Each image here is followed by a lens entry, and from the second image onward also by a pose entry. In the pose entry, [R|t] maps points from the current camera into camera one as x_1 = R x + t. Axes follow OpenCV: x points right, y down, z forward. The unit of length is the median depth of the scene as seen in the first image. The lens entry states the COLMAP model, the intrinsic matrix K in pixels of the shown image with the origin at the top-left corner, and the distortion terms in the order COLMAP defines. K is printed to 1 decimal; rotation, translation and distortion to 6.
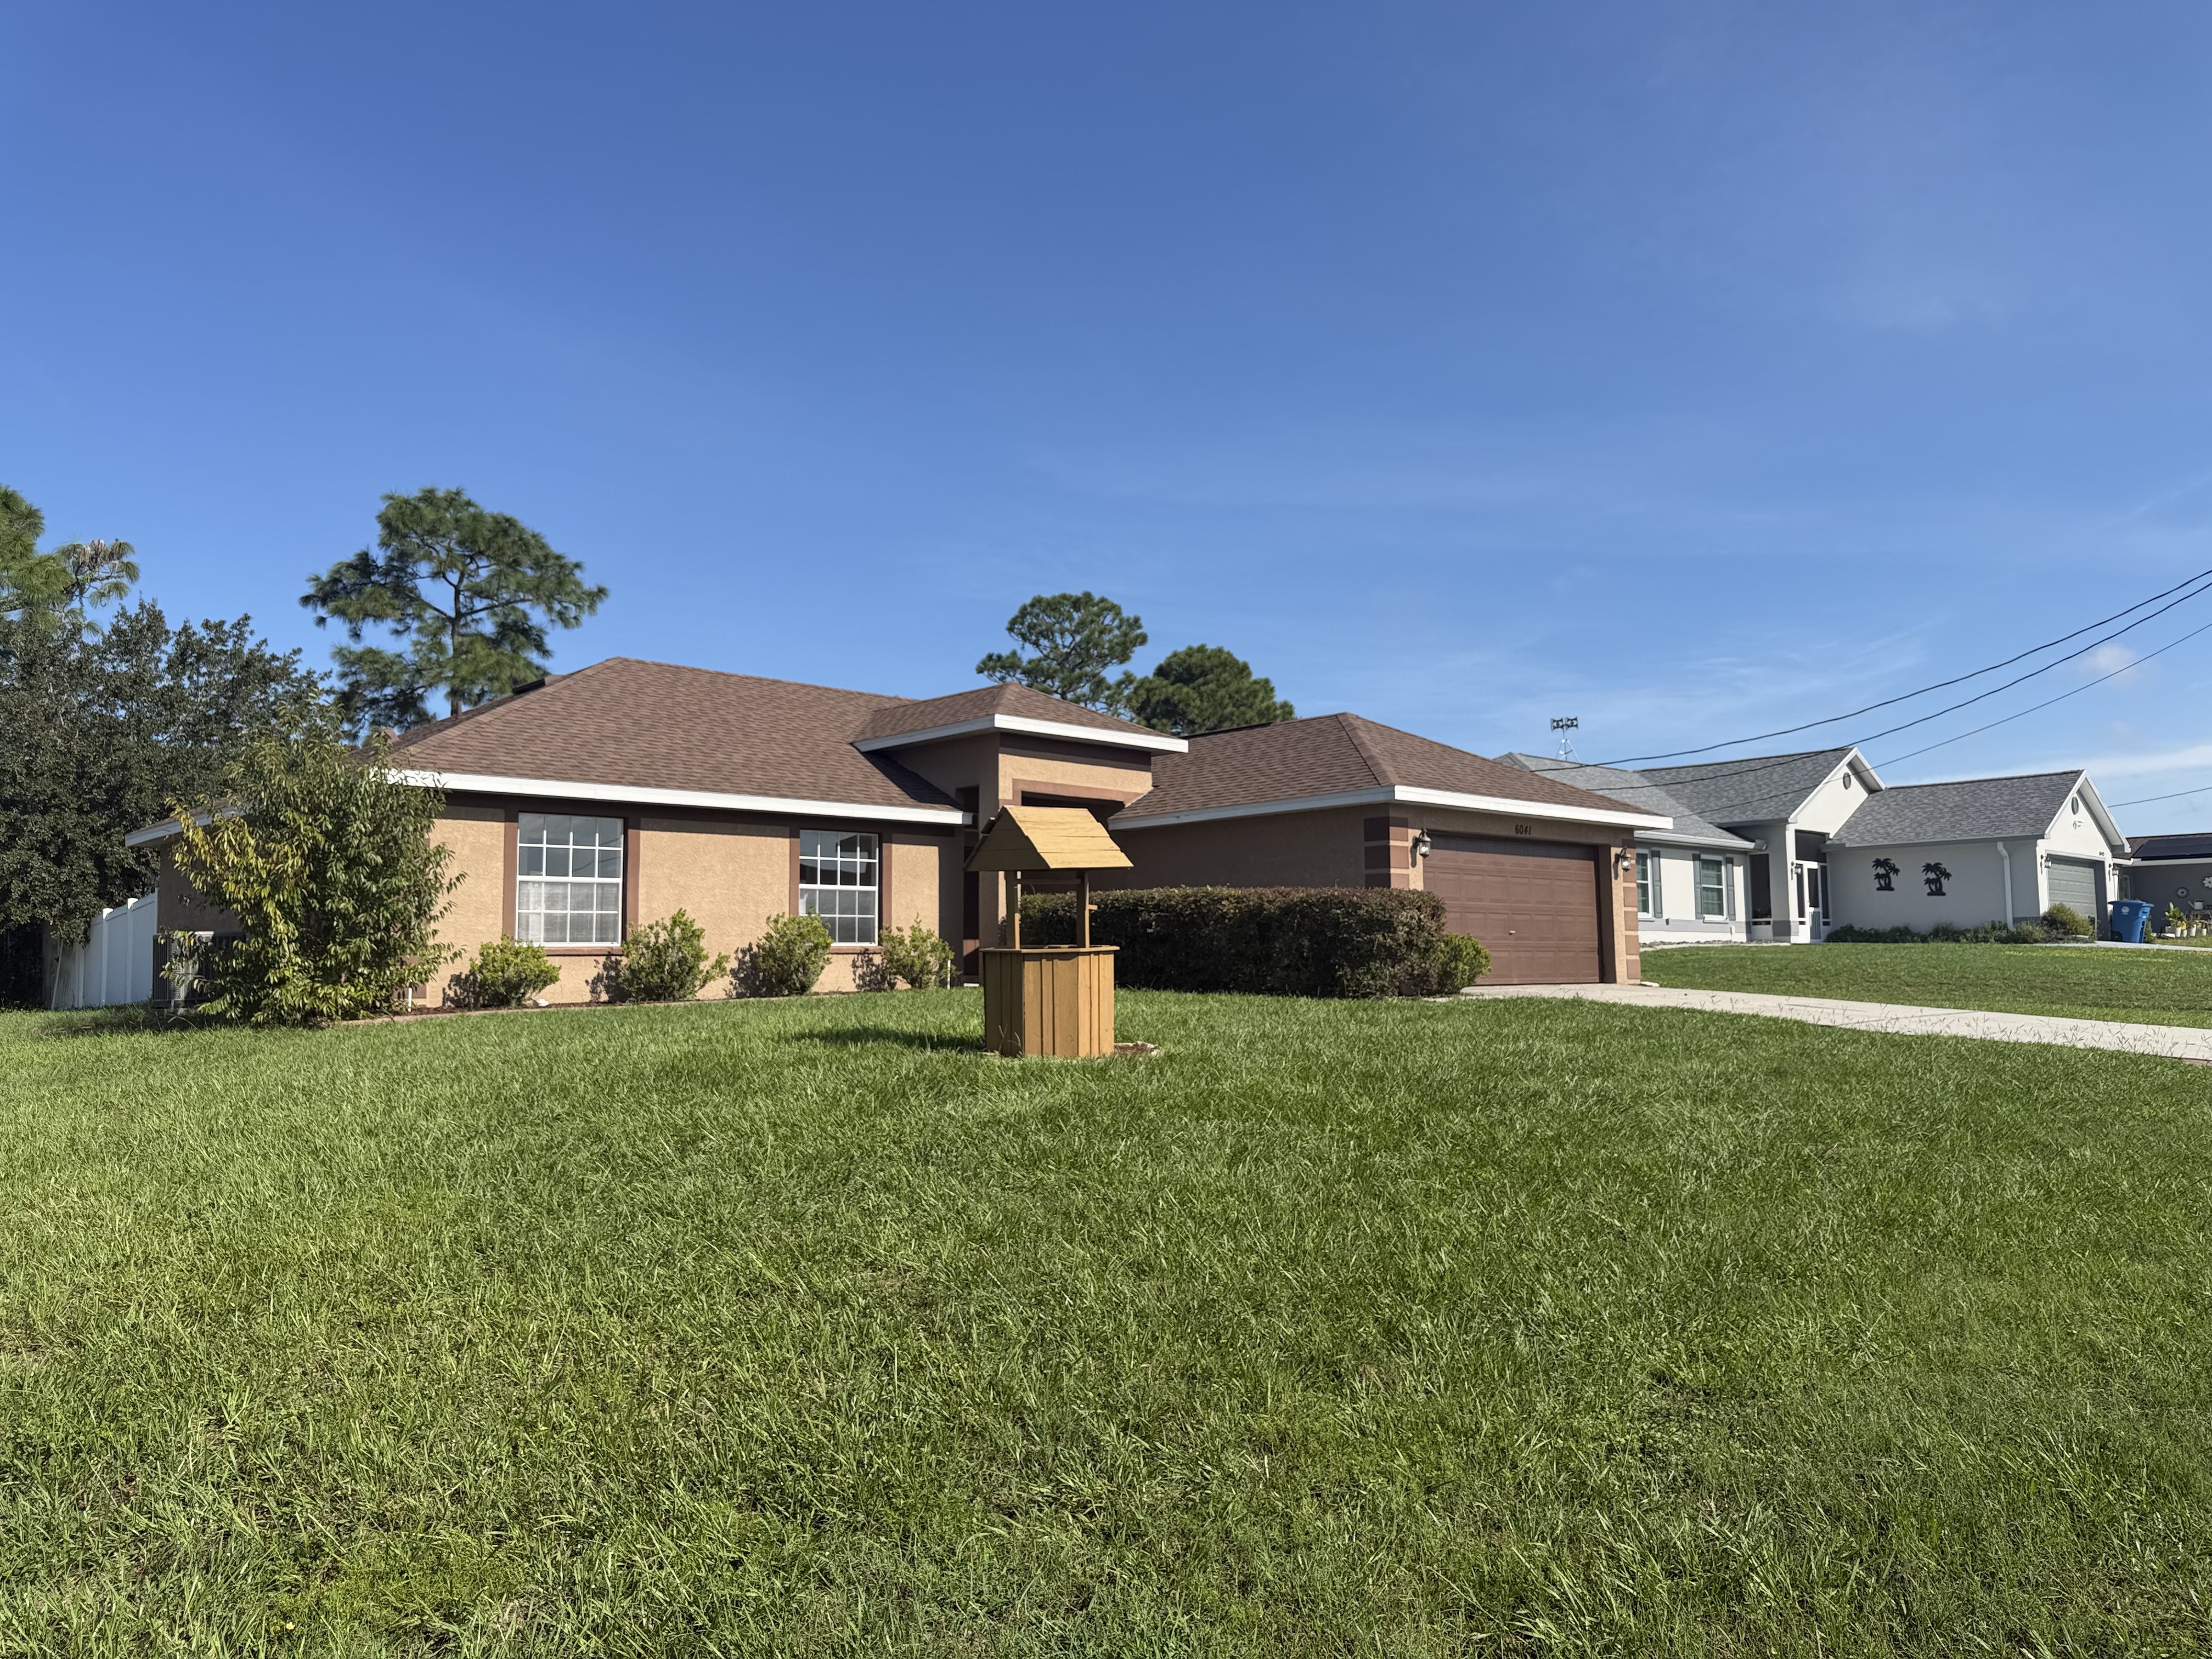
lens RADIAL K [[1545.6, 0, 1106.0], [0, 1545.6, 829.5], [0, 0, 1]] dist [0.005716, -0.001127]
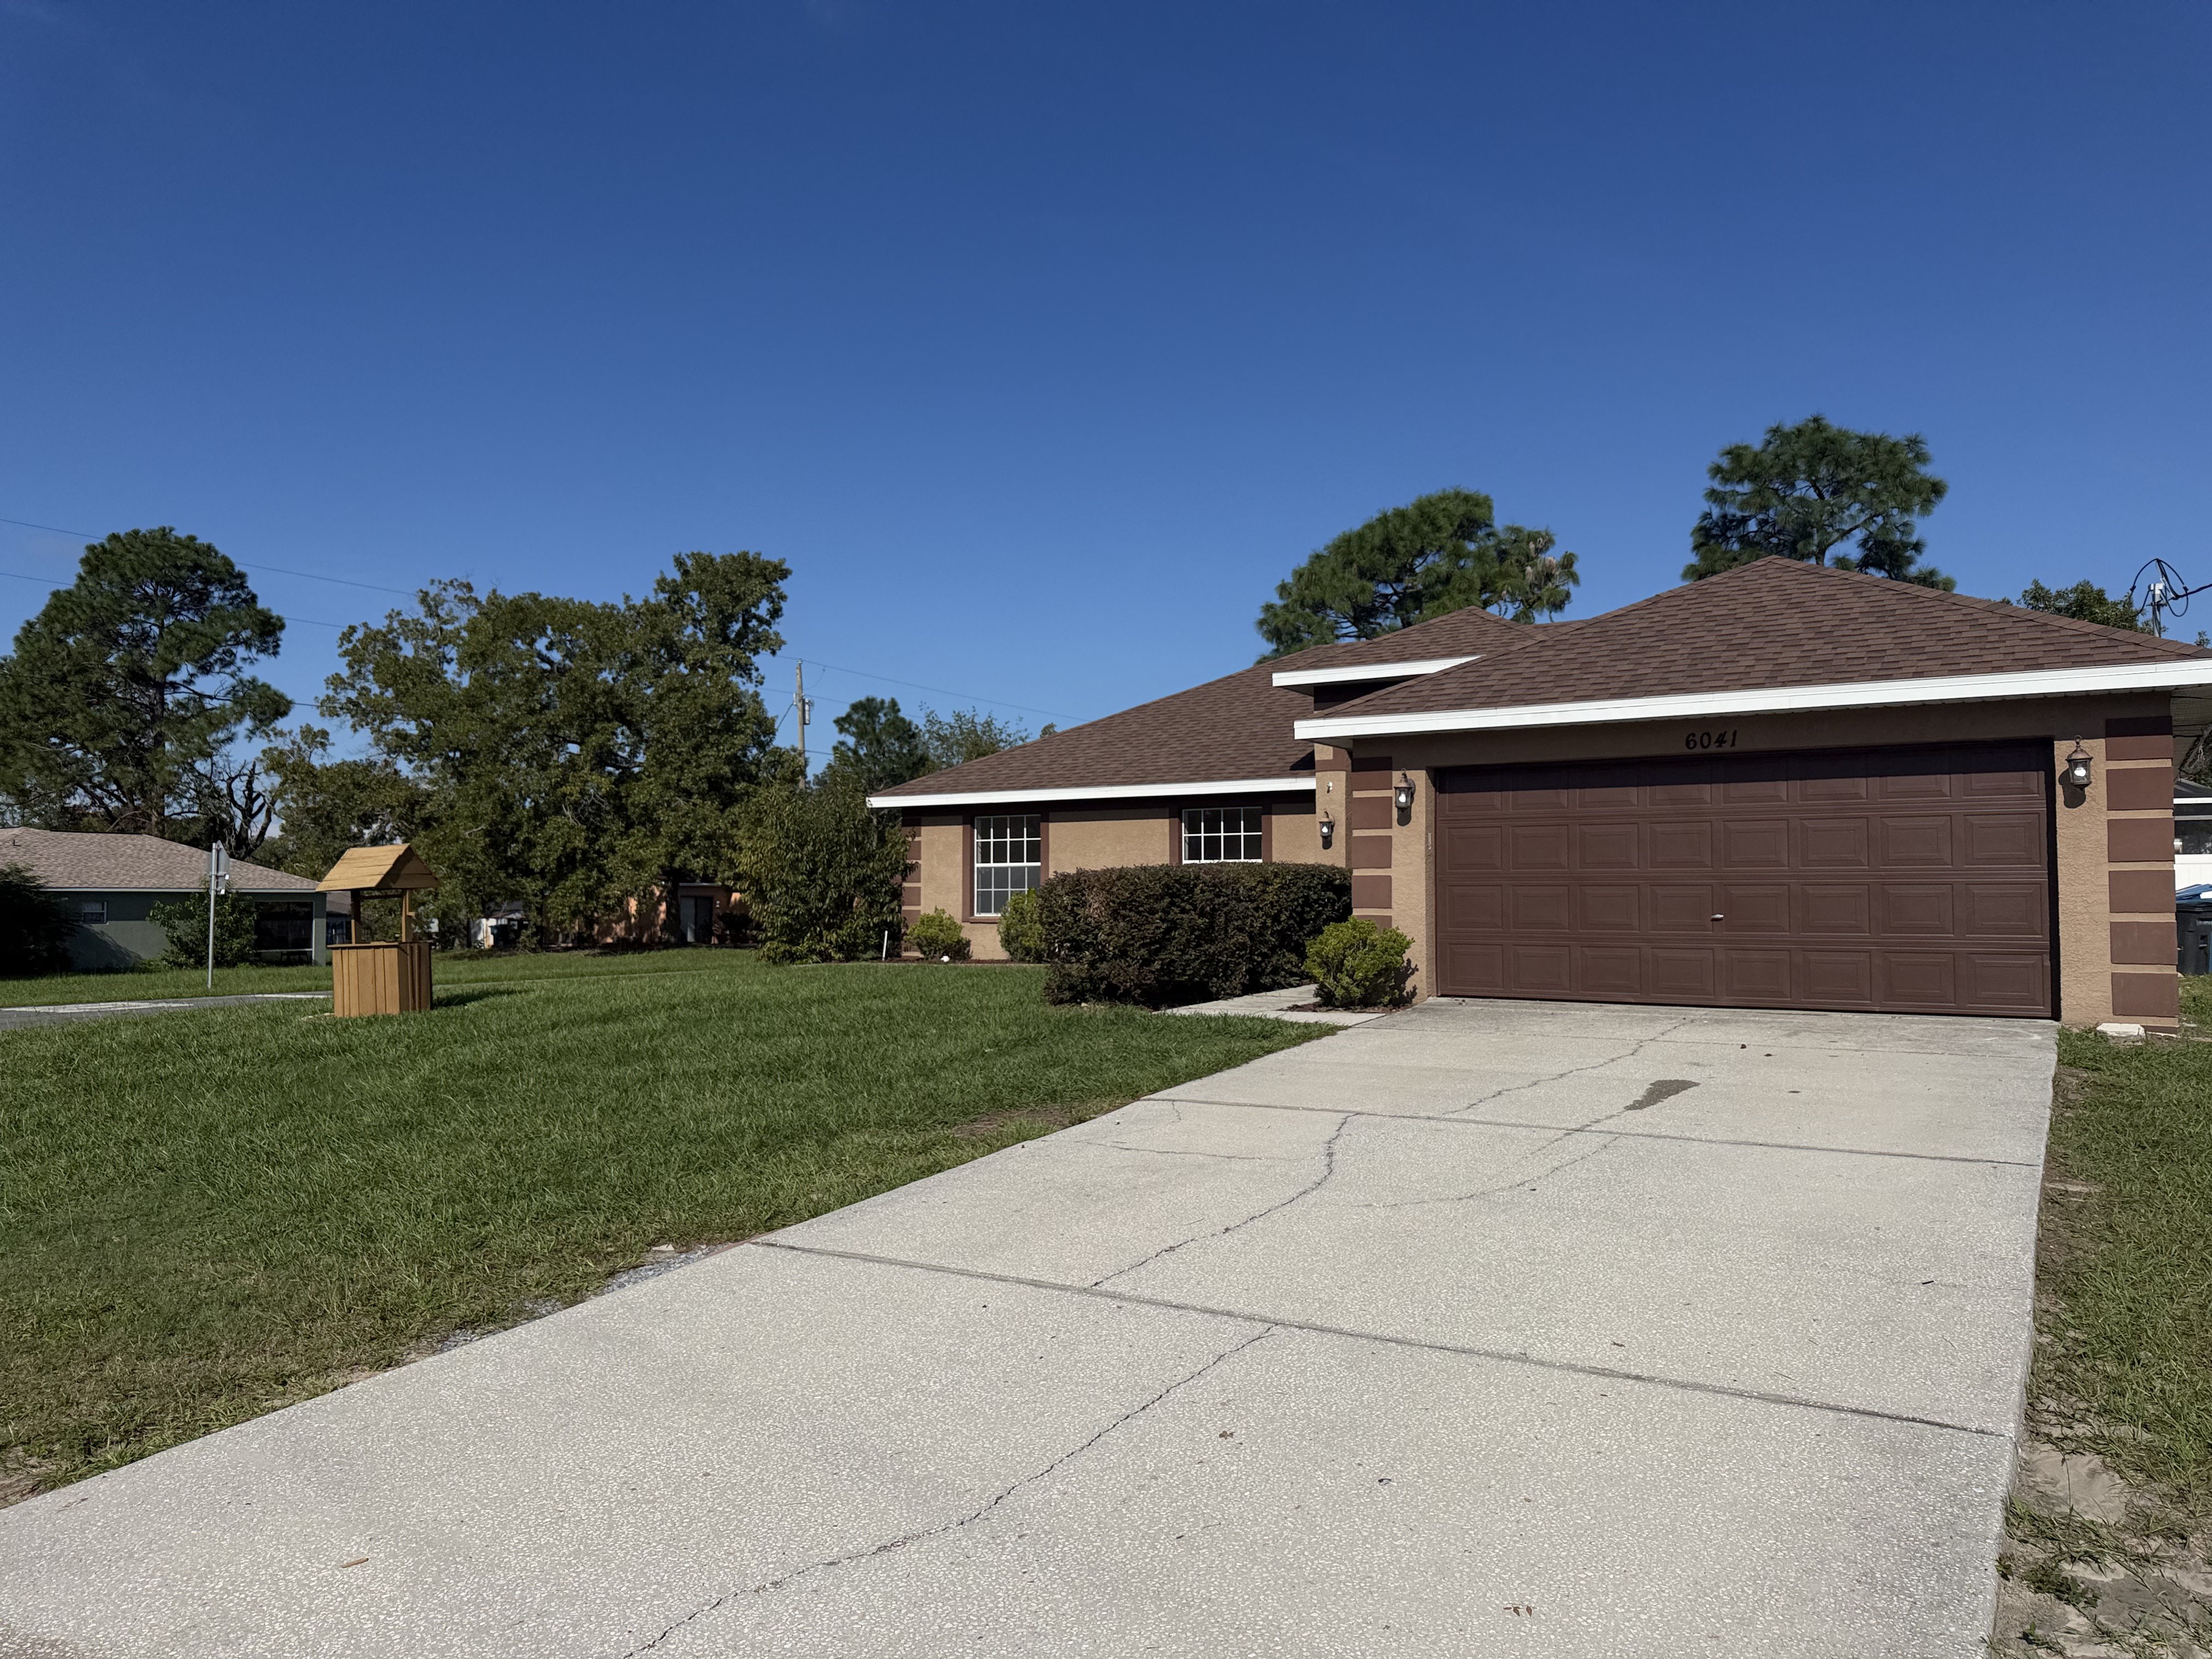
lens RADIAL K [[1545.6, 0, 1106.0], [0, 1545.6, 829.5], [0, 0, 1]] dist [0.005716, -0.001127]
pose [[0.203867, -0.031582, -0.978489, 0.842362], [0.083061, 0.996434, -0.014856, 0.025541], [0.975469, -0.078246, 0.205764, 0.723340]]
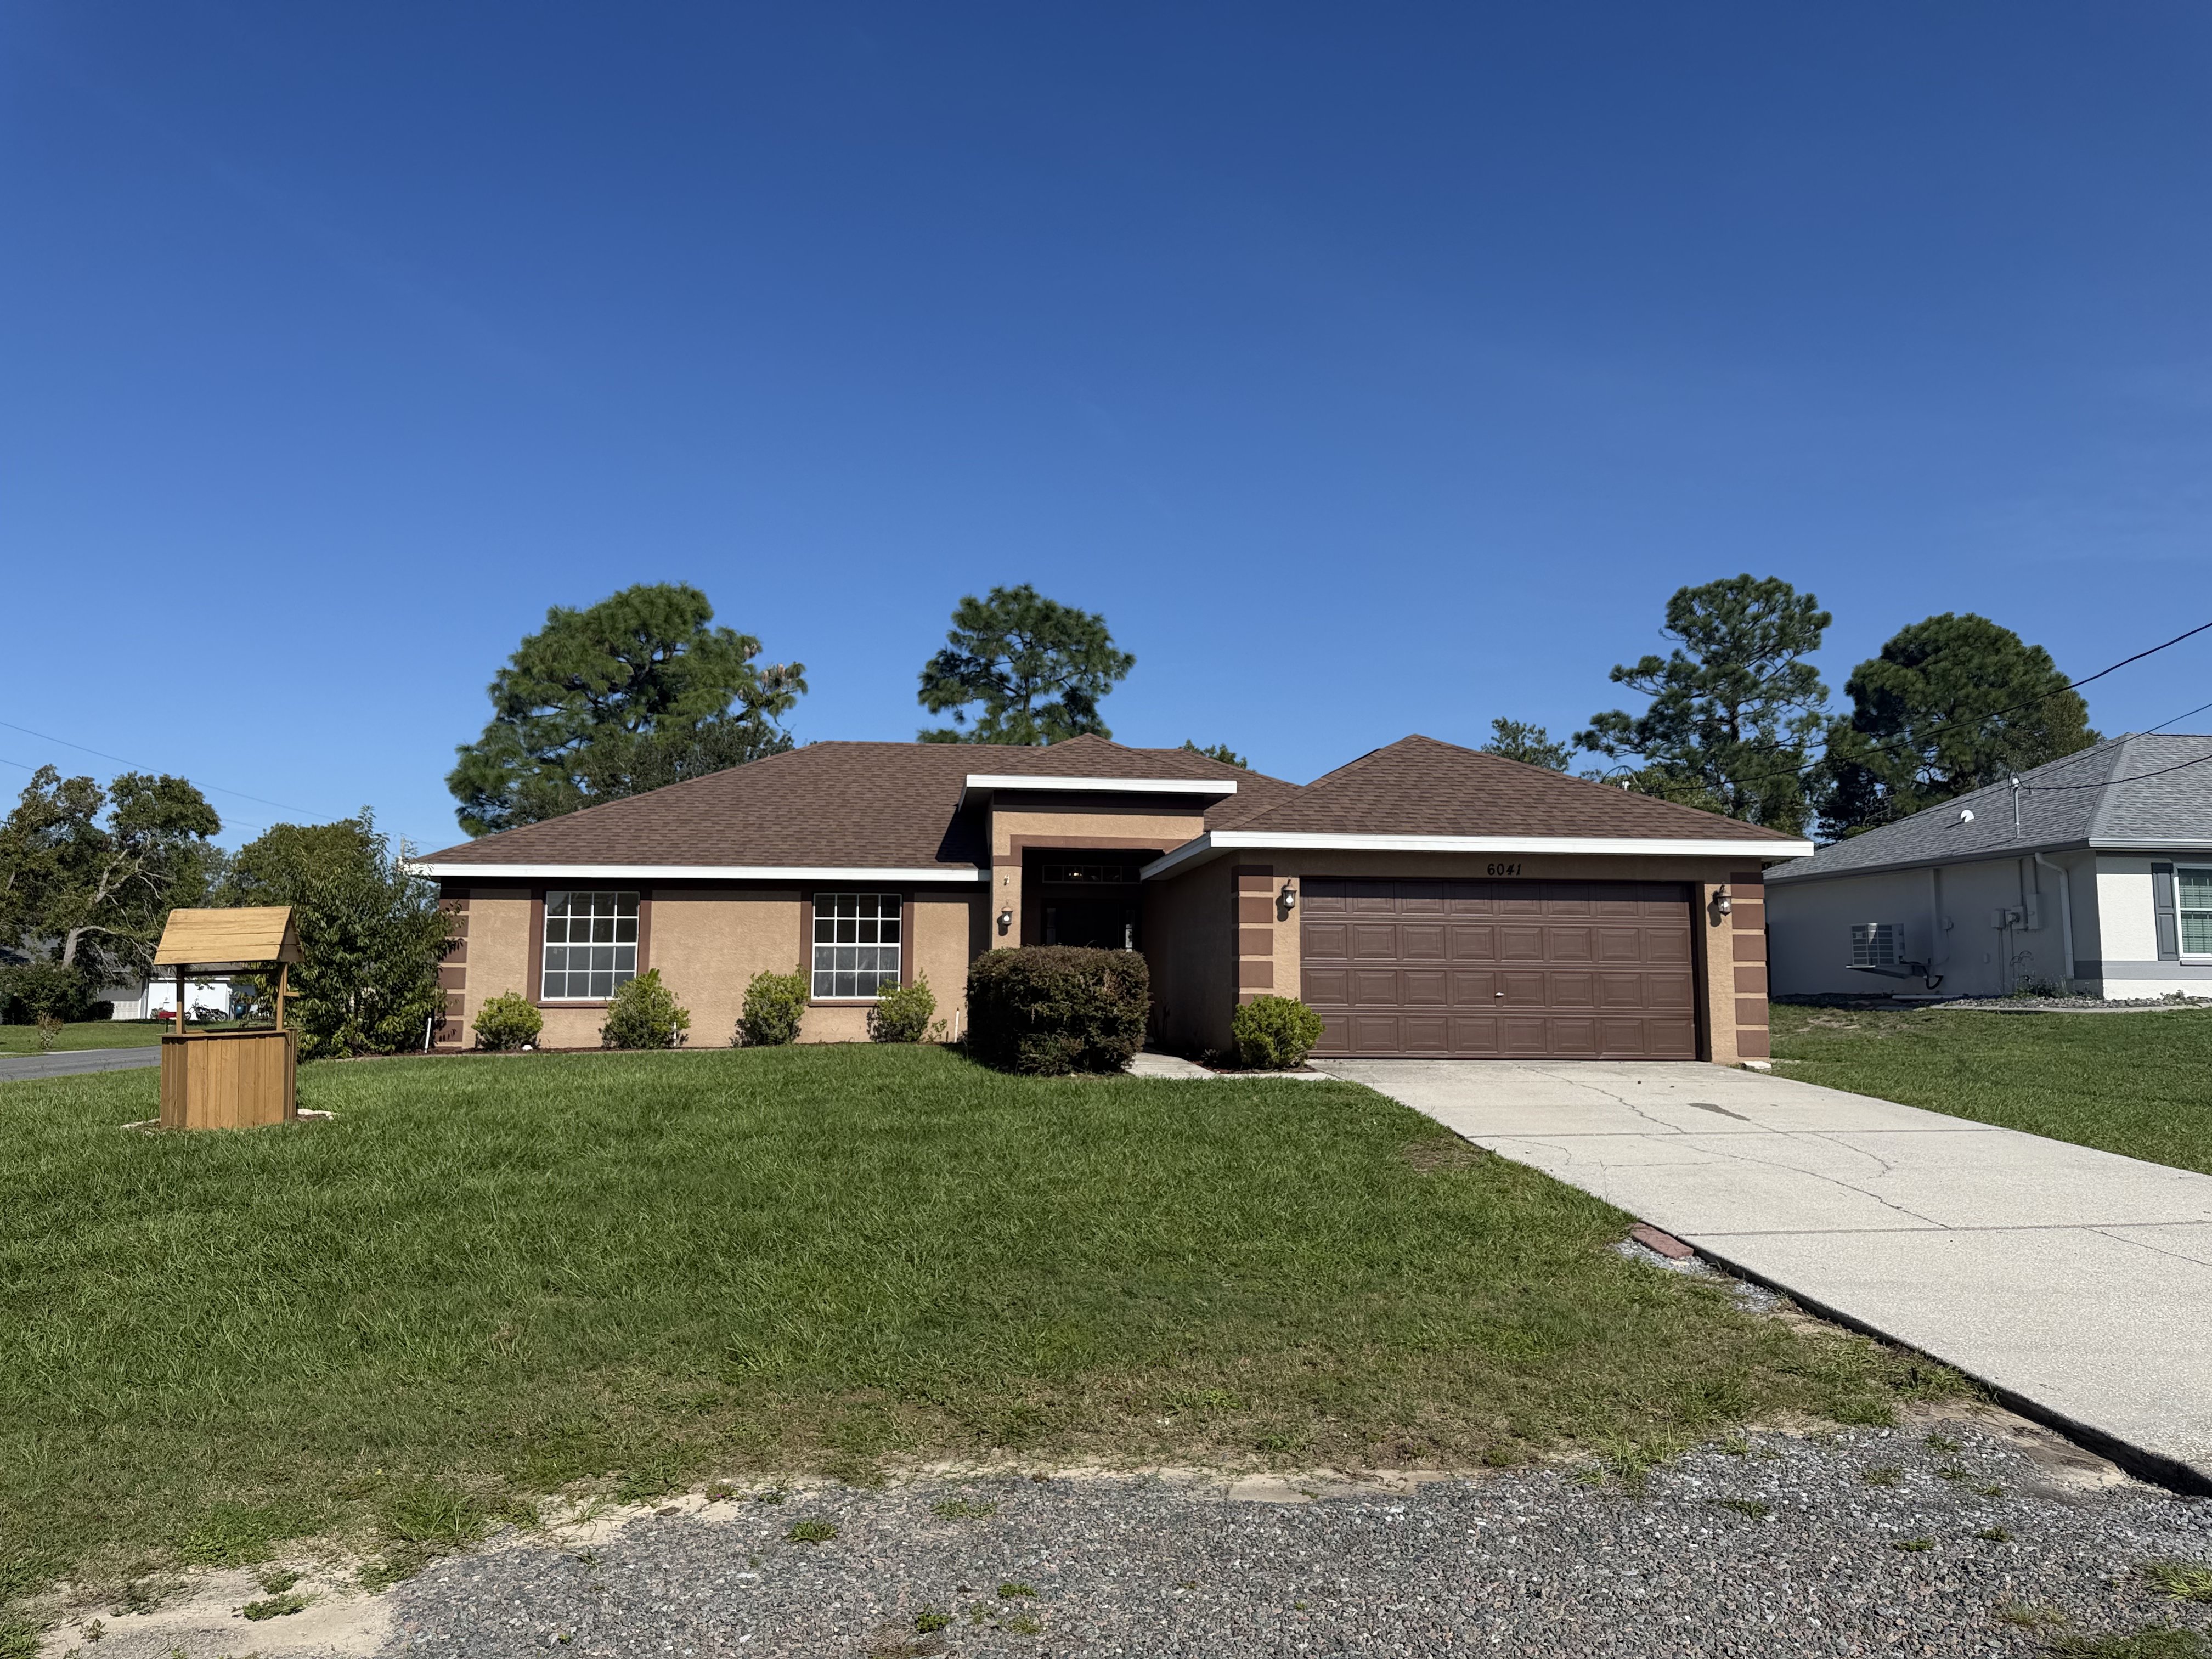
lens RADIAL K [[1538.2, 0, 1103.5], [0, 1538.2, 769.5], [0, 0, 1]] dist [0.066748, -0.000763]
pose [[0.793821, -0.070777, -0.604019, 0.638123], [0.040282, 0.997143, -0.063902, -0.009242], [0.606816, 0.026395, 0.794404, 0.244385]]
